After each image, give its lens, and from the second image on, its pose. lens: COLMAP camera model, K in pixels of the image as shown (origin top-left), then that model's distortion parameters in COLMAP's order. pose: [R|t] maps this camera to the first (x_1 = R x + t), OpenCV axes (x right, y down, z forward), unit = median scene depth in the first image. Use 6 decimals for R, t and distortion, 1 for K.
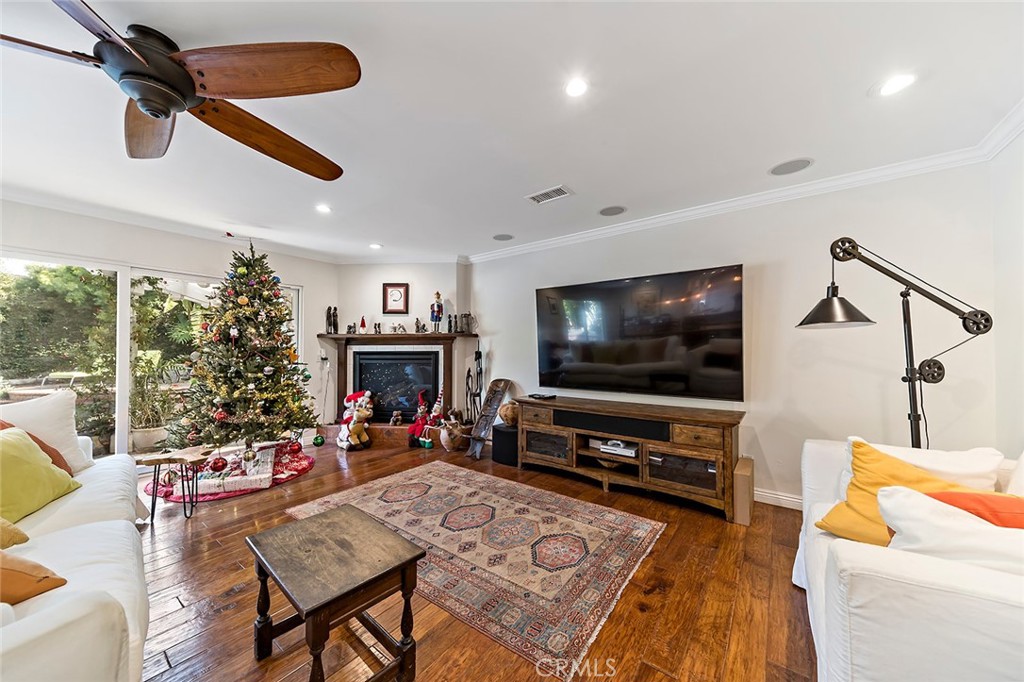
lens RADIAL K [[360.1, 0, 507.5], [0, 360.1, 346.0], [0, 0, 1]] dist [0.012292, -0.000371]
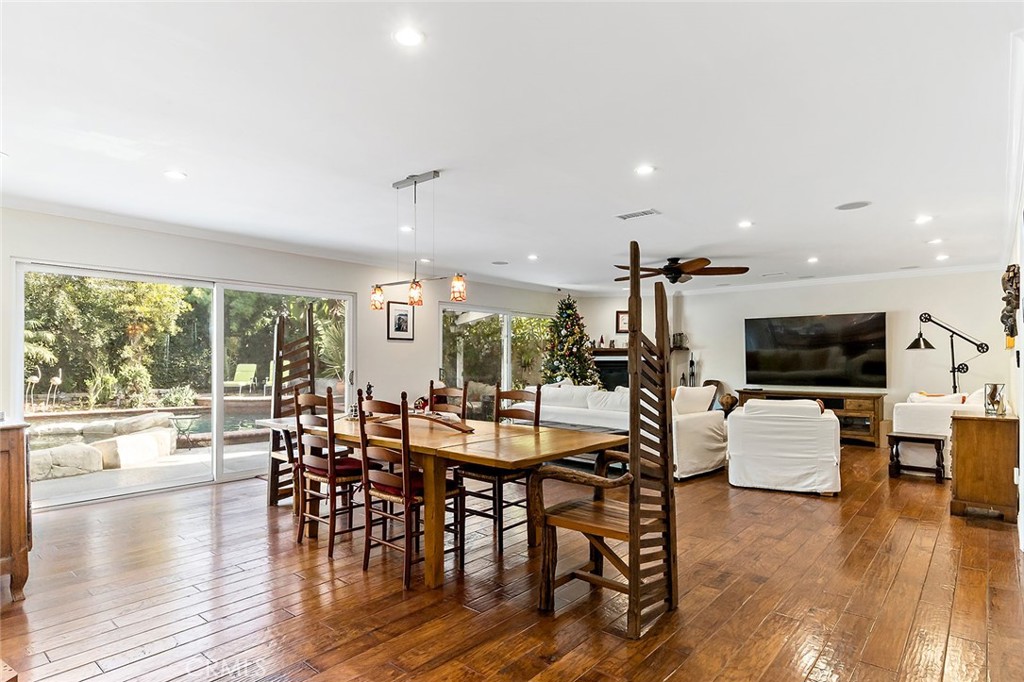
lens RADIAL K [[549.7, 0, 507.0], [0, 549.7, 356.1], [0, 0, 1]] dist [0.020737, -0.002076]
pose [[0.997577, -0.001824, -0.069553, -0.830958], [0.002214, 0.999982, 0.005524, -0.020162], [0.069542, -0.005665, 0.997563, -1.506252]]
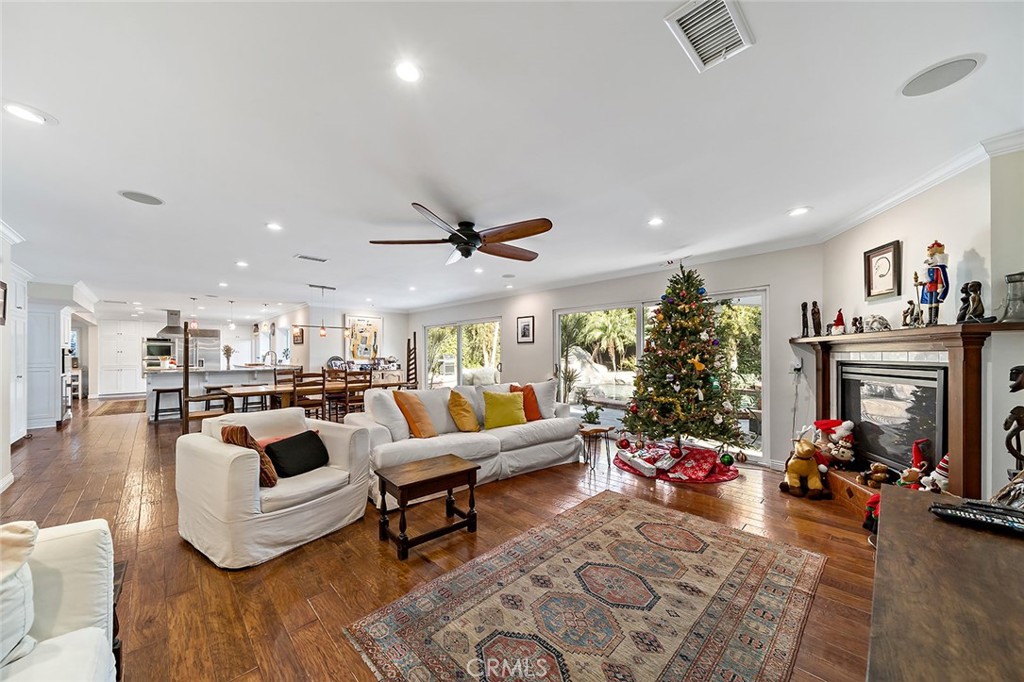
lens RADIAL K [[360.1, 0, 513.9], [0, 360.1, 351.1], [0, 0, 1]] dist [0.012292, -0.000371]
pose [[-0.147945, -0.007424, -0.988968, 0.495905], [0.016753, 0.999810, -0.010012, -0.009391], [0.988854, -0.018050, -0.147792, 0.664248]]
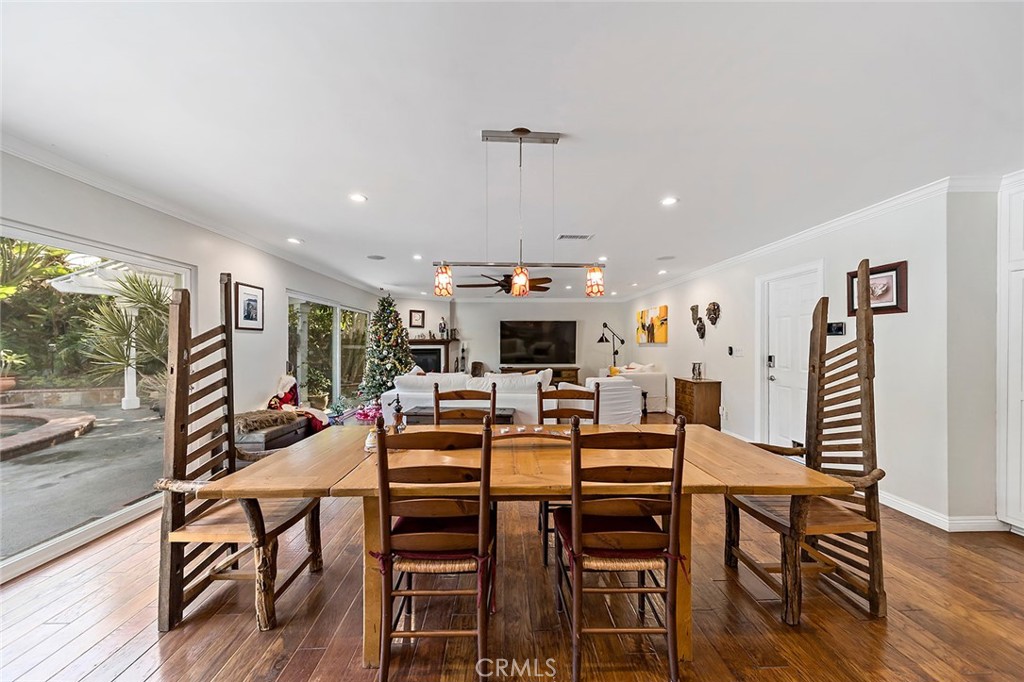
lens RADIAL K [[360.1, 0, 511.4], [0, 360.1, 343.8], [0, 0, 1]] dist [0.012292, -0.000371]
pose [[0.782507, -0.002057, 0.622639, -1.415262], [-0.006586, 0.999911, 0.011580, -0.044602], [-0.622607, -0.013162, 0.782424, -0.902971]]
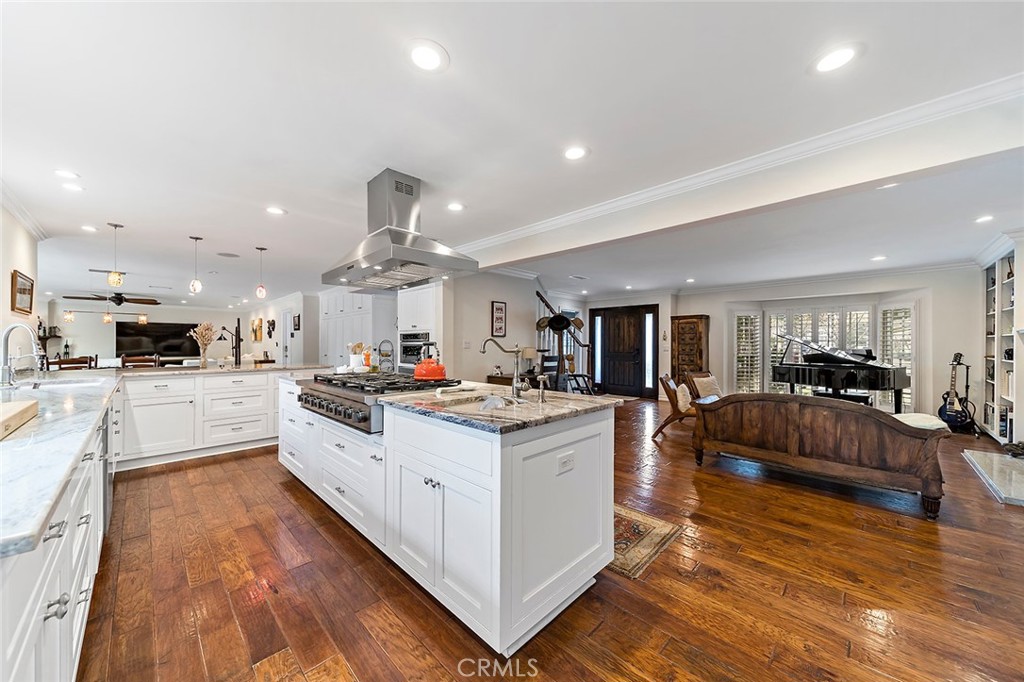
lens RADIAL K [[360.1, 0, 509.2], [0, 360.1, 342.2], [0, 0, 1]] dist [0.012292, -0.000371]
pose [[0.132013, 0.005600, 0.991232, -2.512173], [-0.013421, 0.999902, -0.003862, -0.034753], [-0.991157, -0.012794, 0.132075, -2.558956]]
